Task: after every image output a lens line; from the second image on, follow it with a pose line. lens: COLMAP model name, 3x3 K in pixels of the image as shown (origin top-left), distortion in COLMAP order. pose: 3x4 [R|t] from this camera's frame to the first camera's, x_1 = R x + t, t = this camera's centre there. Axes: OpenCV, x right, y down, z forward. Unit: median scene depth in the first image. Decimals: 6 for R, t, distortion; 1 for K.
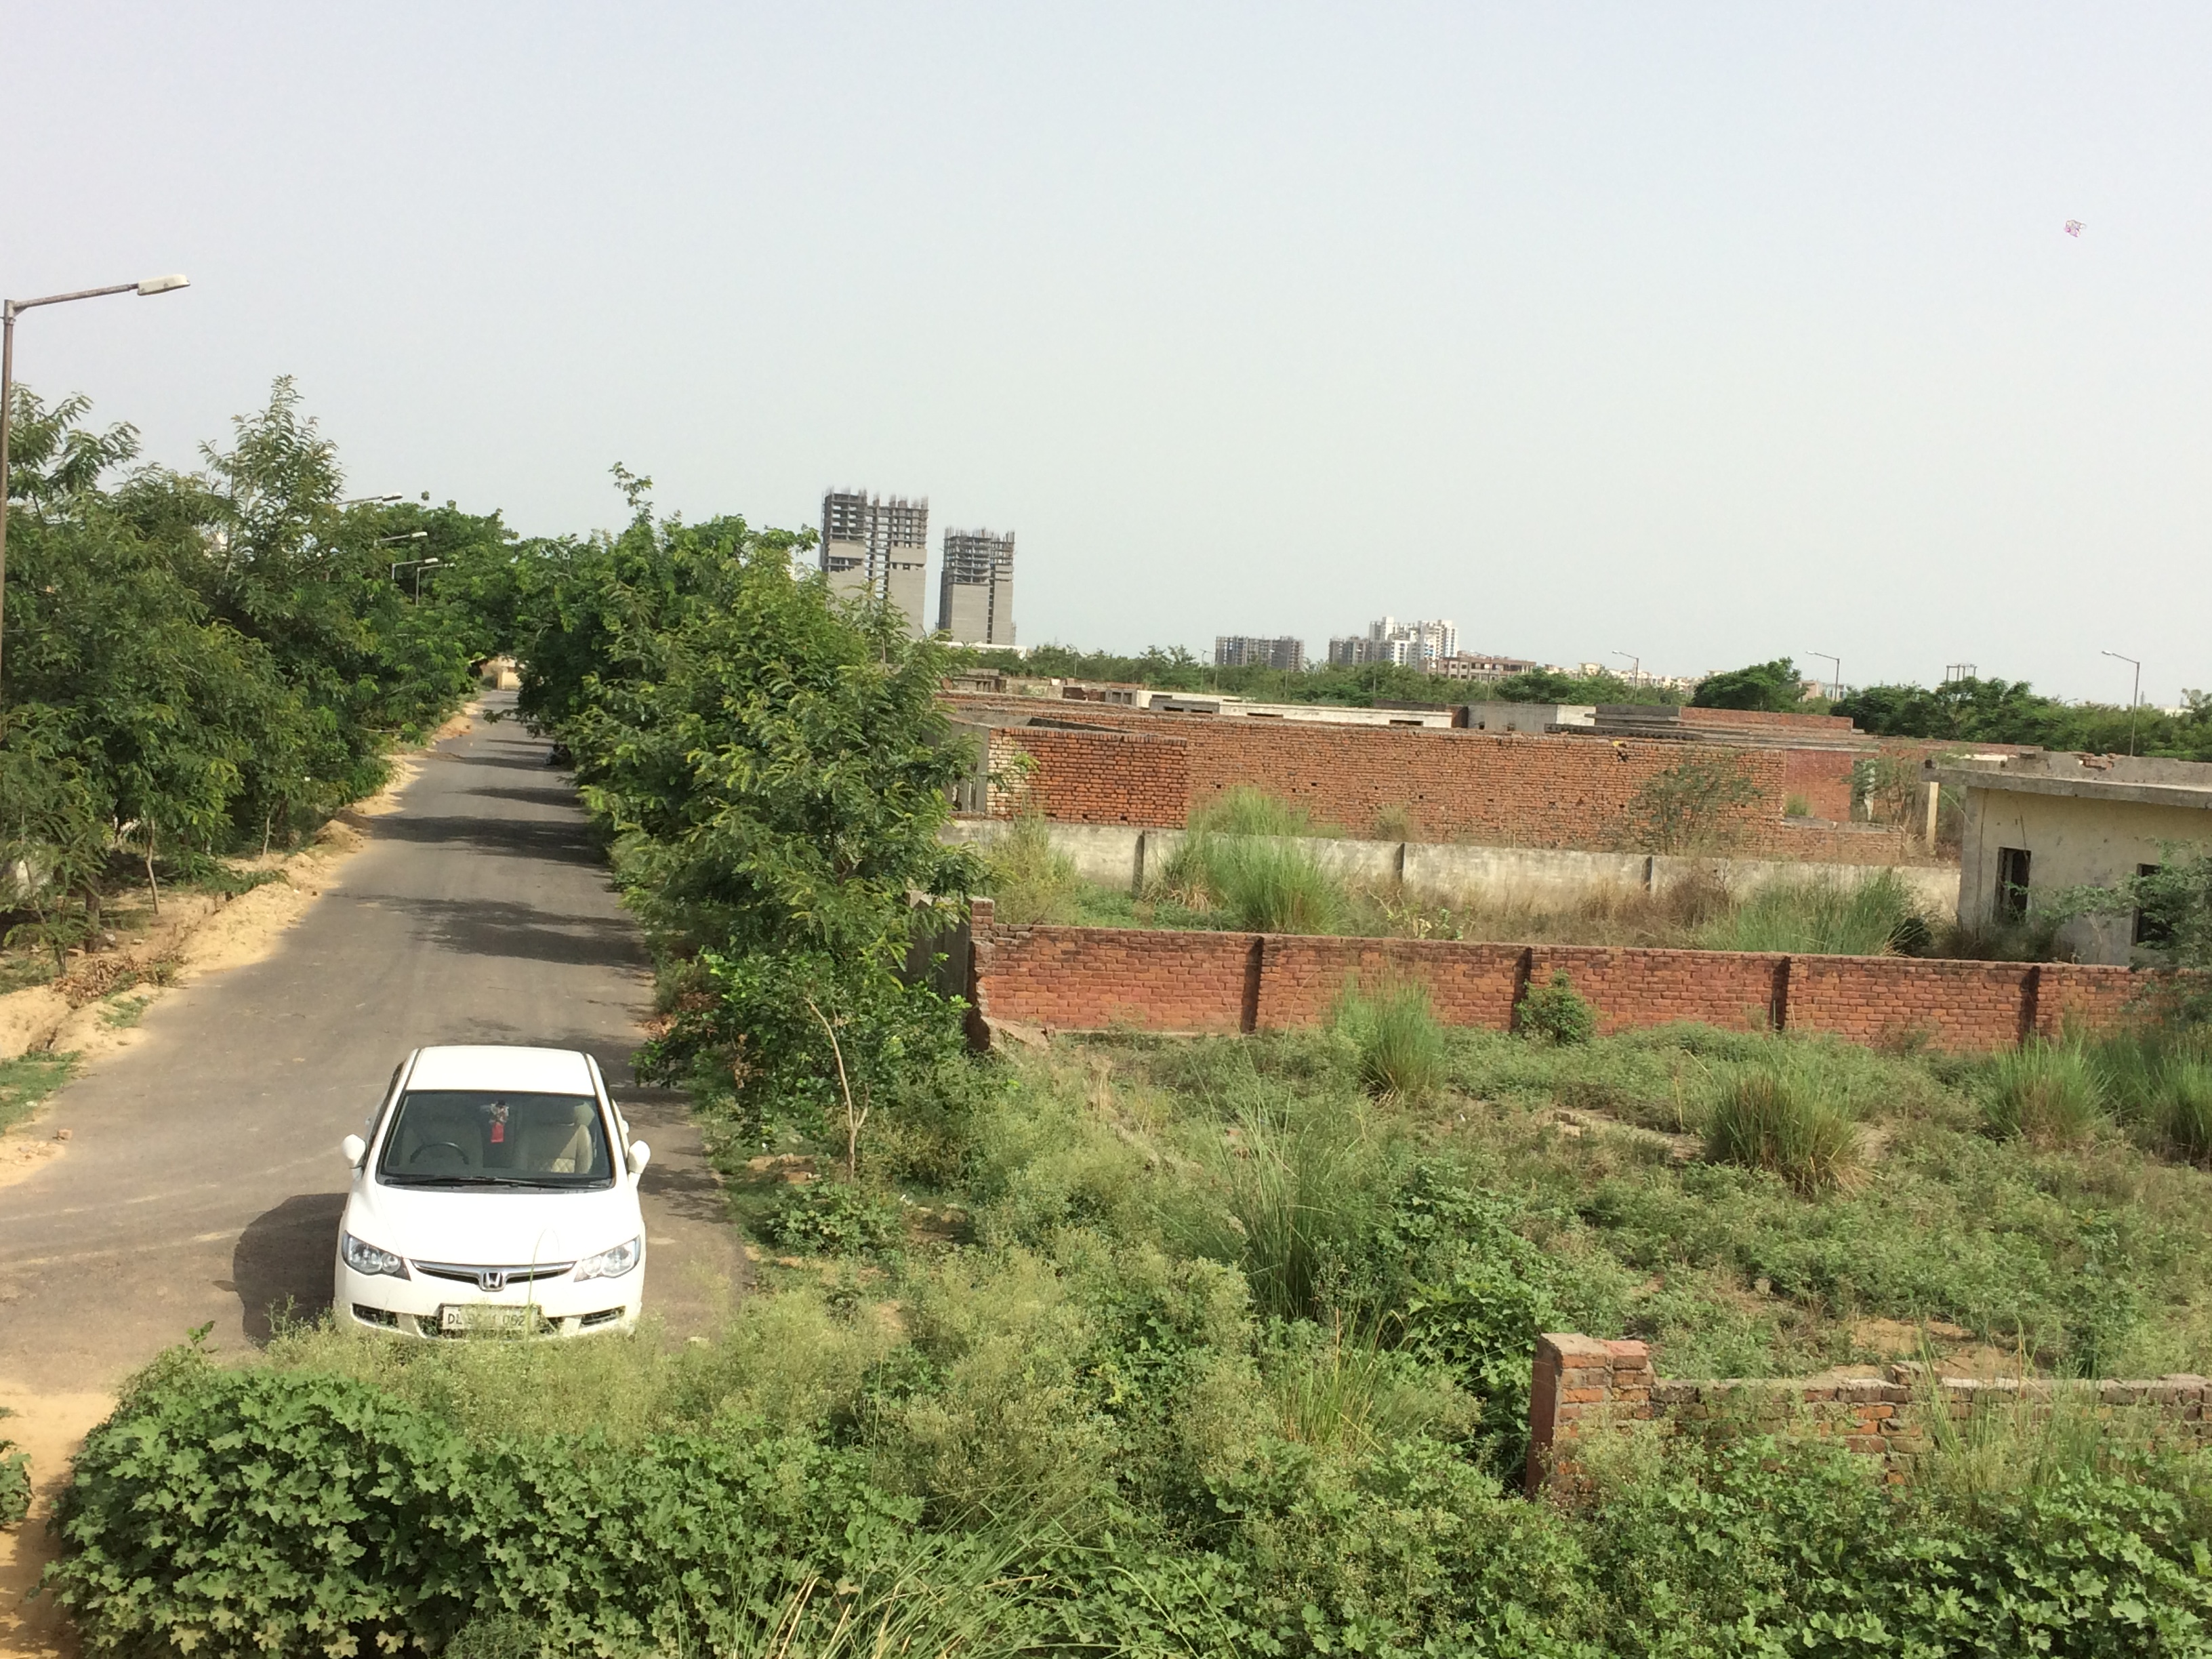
lens RADIAL K [[2583.1, 0, 1090.6], [0, 2583.1, 827.8], [0, 0, 1]] dist [0.048883, 0.000000]
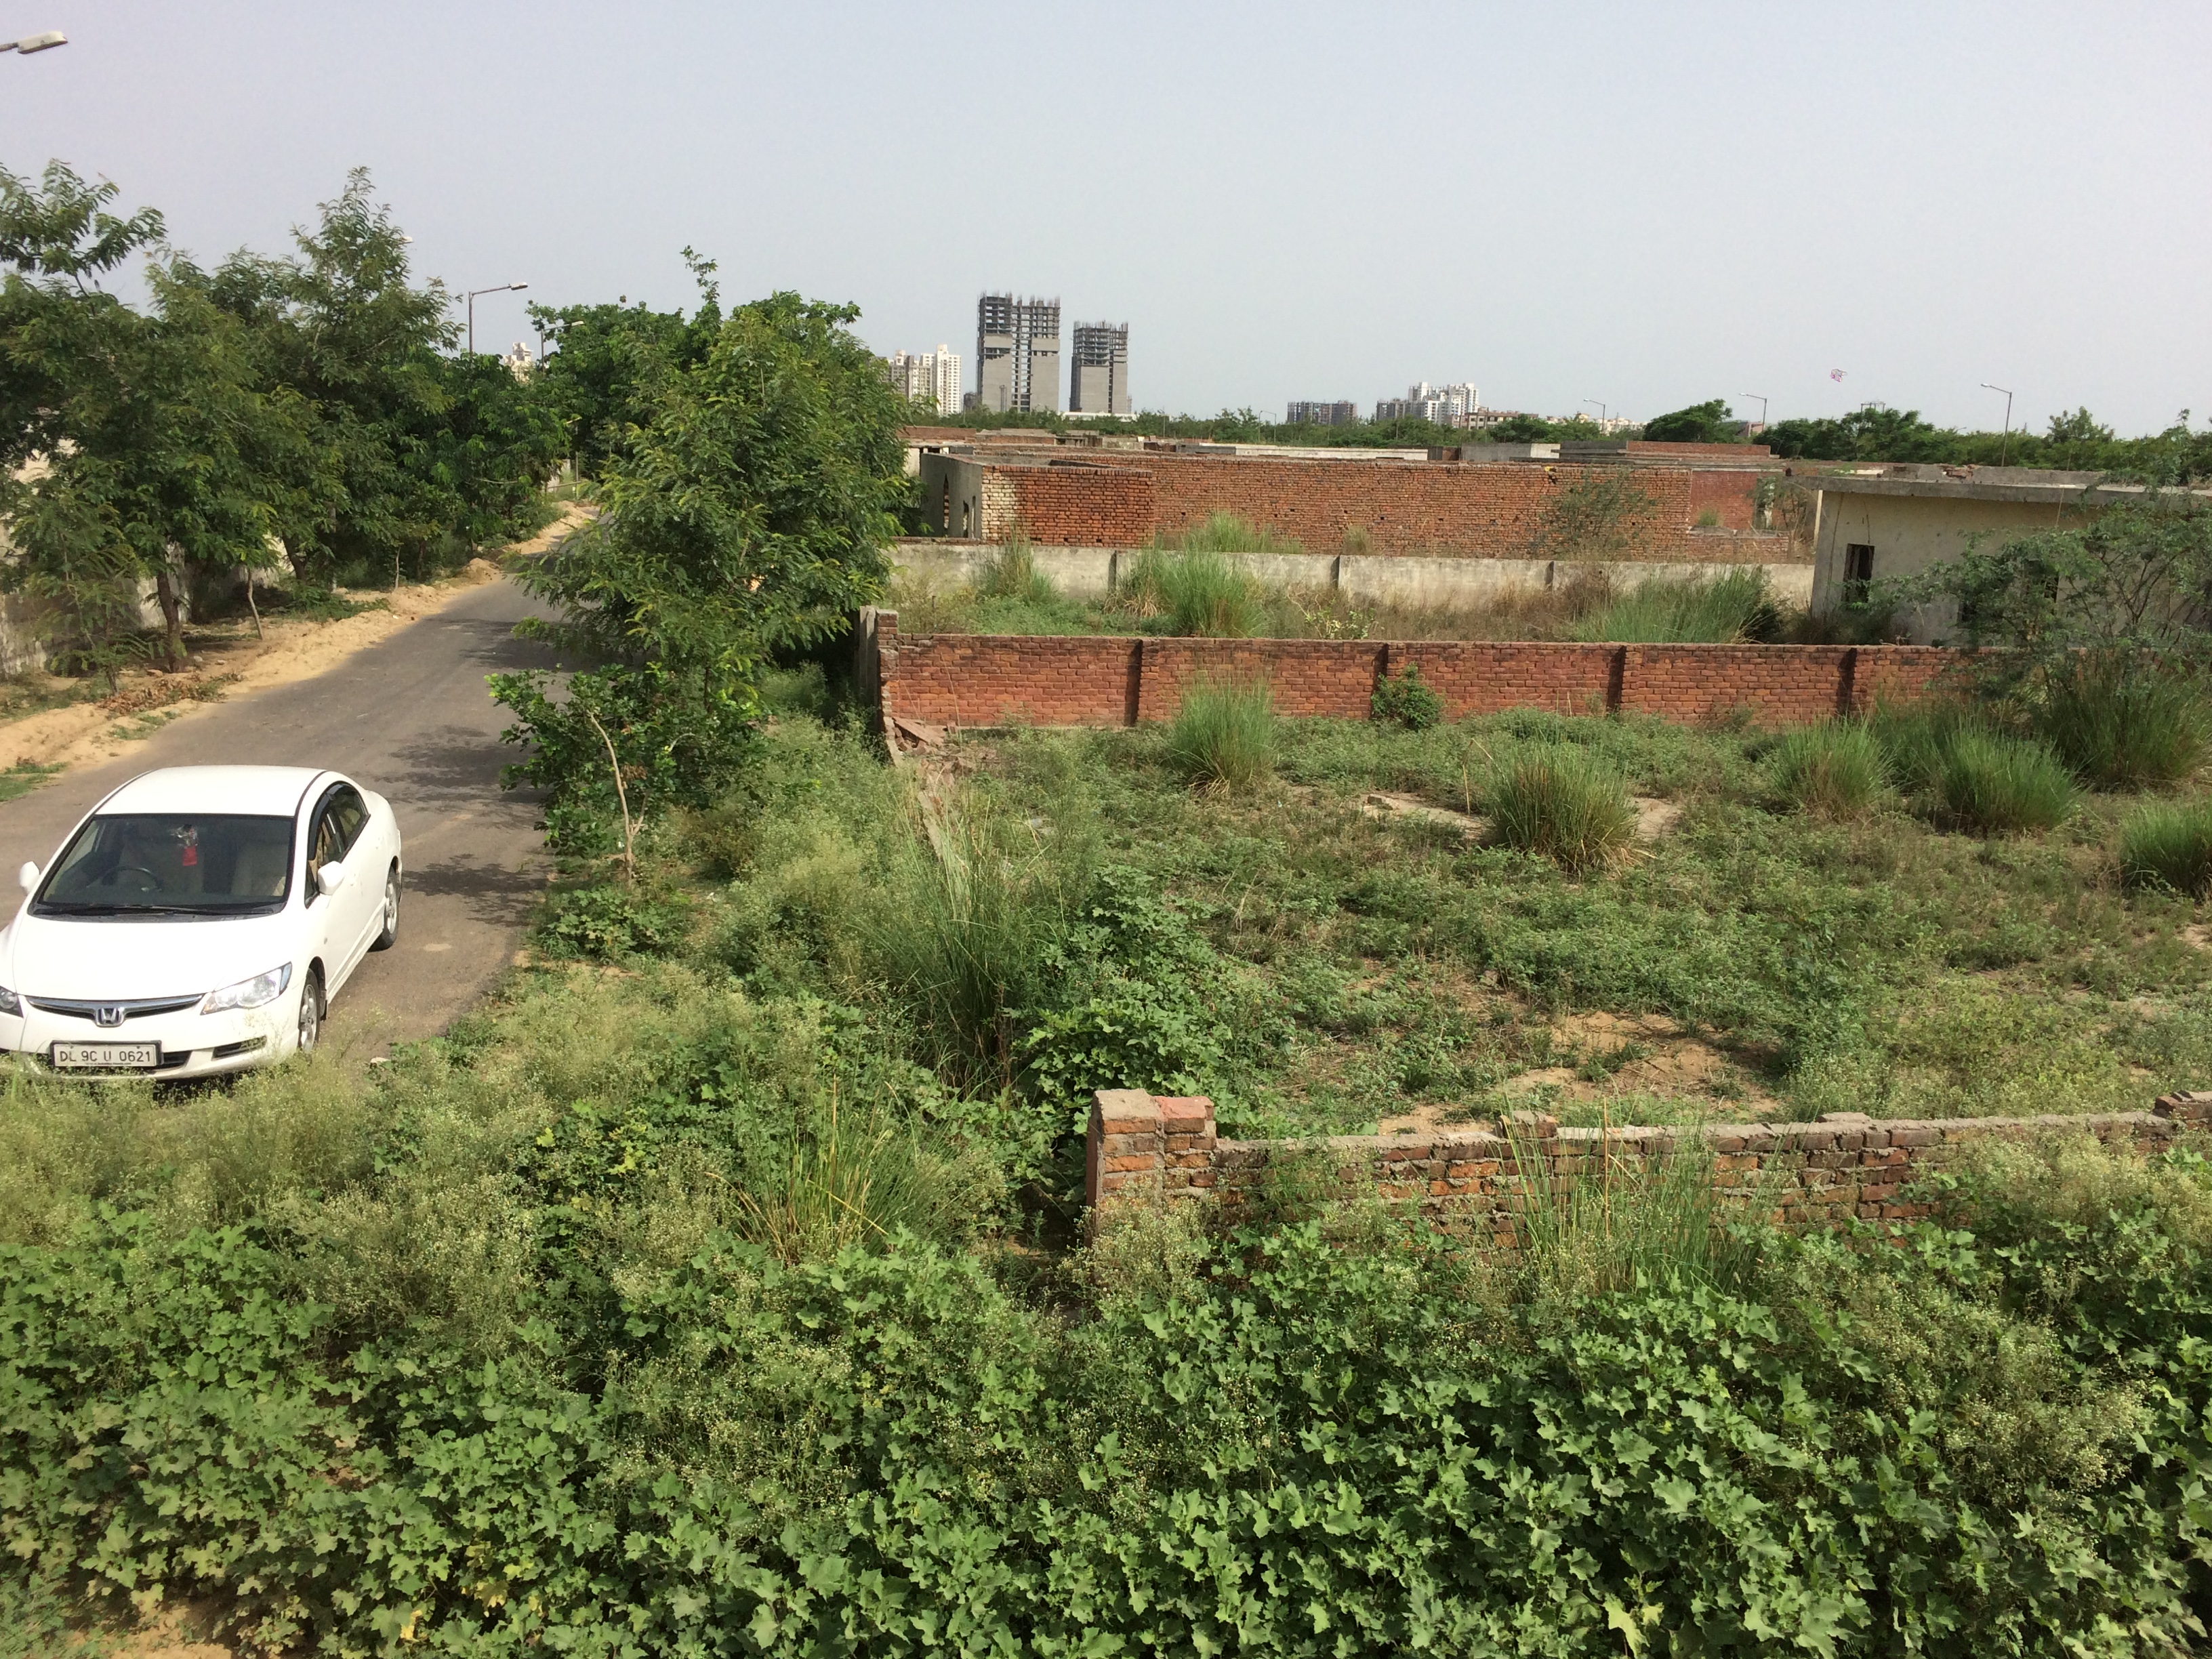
lens RADIAL K [[1950.3, 0, 1094.2], [0, 1950.3, 831.1], [0, 0, 1]] dist [0.084573, -0.119750]
pose [[0.998406, -0.017120, -0.053786, 0.083026], [0.024427, 0.990092, 0.138276, 0.006116], [0.050886, -0.139370, 0.988932, 0.139325]]
